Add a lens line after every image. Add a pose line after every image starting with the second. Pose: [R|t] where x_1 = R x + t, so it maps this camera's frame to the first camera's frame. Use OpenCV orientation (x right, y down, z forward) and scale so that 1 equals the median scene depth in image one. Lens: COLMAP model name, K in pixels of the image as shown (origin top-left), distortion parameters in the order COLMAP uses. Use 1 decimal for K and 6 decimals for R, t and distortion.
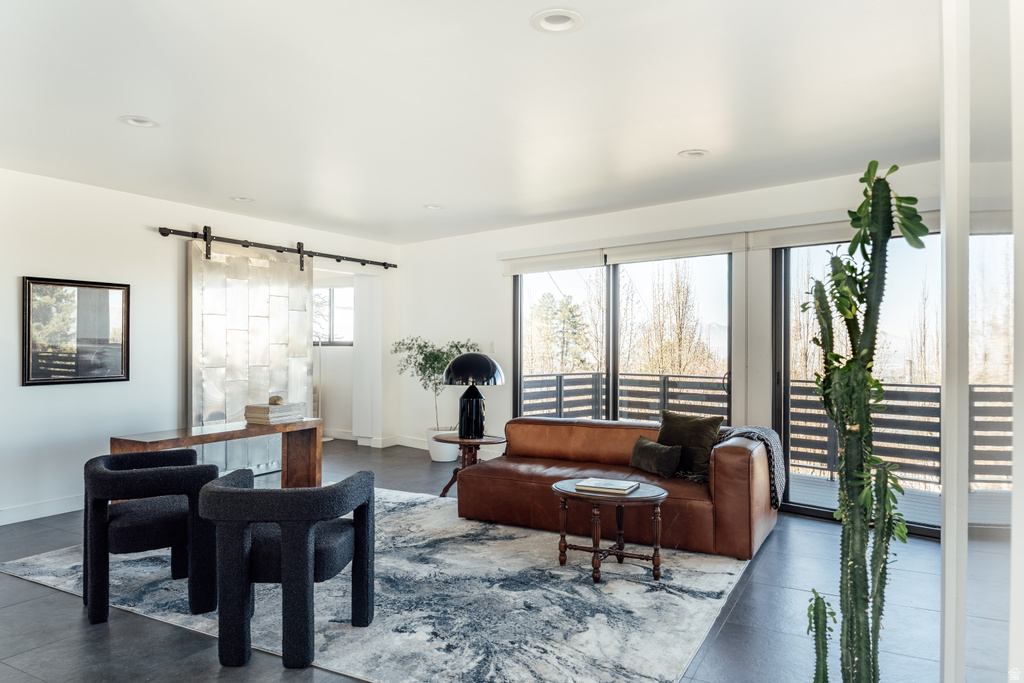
lens RADIAL K [[683.1, 0, 517.2], [0, 683.1, 340.4], [0, 0, 1]] dist [0.010330, -0.023245]
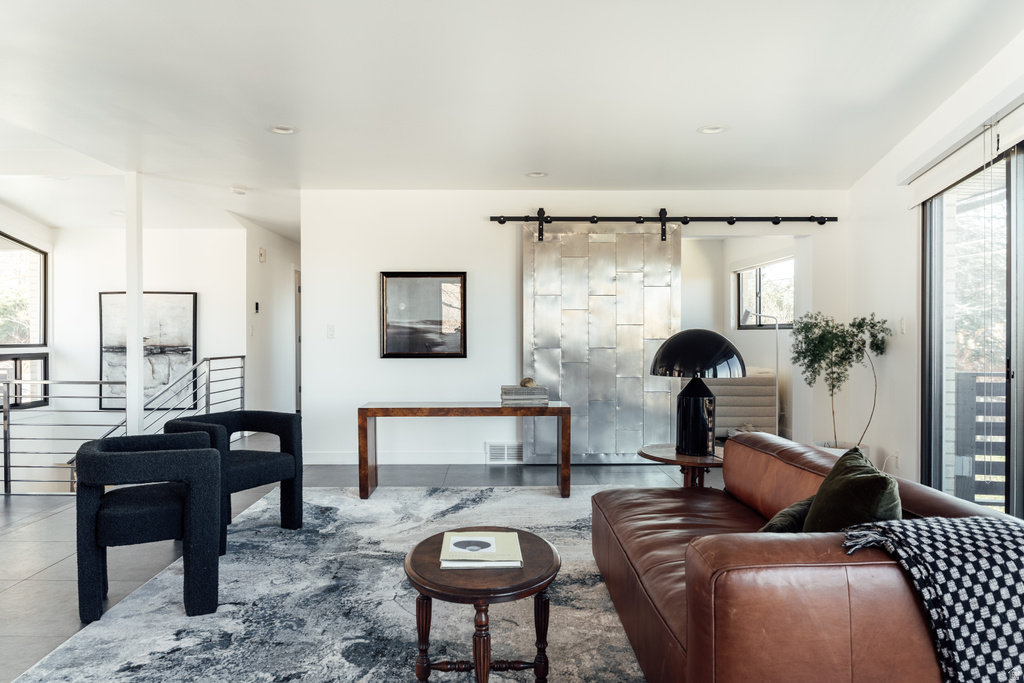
lens RADIAL K [[683.1, 0, 517.2], [0, 683.1, 340.4], [0, 0, 1]] dist [0.010330, -0.023245]
pose [[0.503463, 0.001235, -0.864016, 0.458146], [0.005579, 0.999973, 0.004680, 0.026536], [0.863999, -0.007177, 0.503443, 0.531168]]
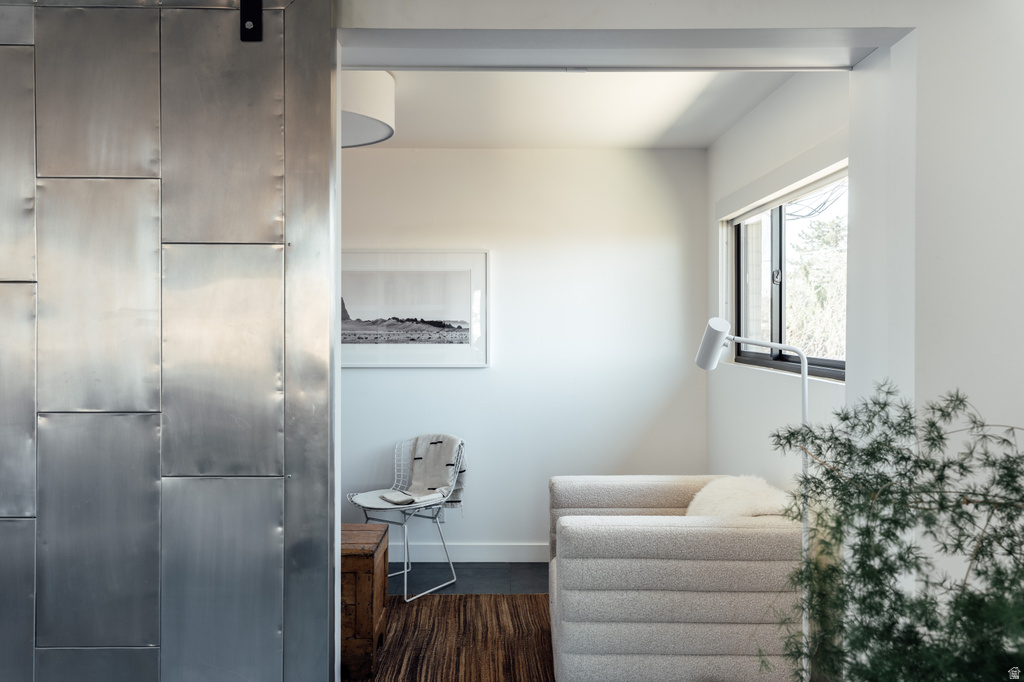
lens RADIAL K [[890.0, 0, 512.0], [0, 890.0, 341.0], [0, 0, 1]] dist [-0.000505, -0.001282]
pose [[0.483227, 0.008814, -0.875451, -0.071776], [0.003014, 0.999927, 0.011731, -0.024300], [0.875490, -0.008307, 0.483165, 1.252816]]
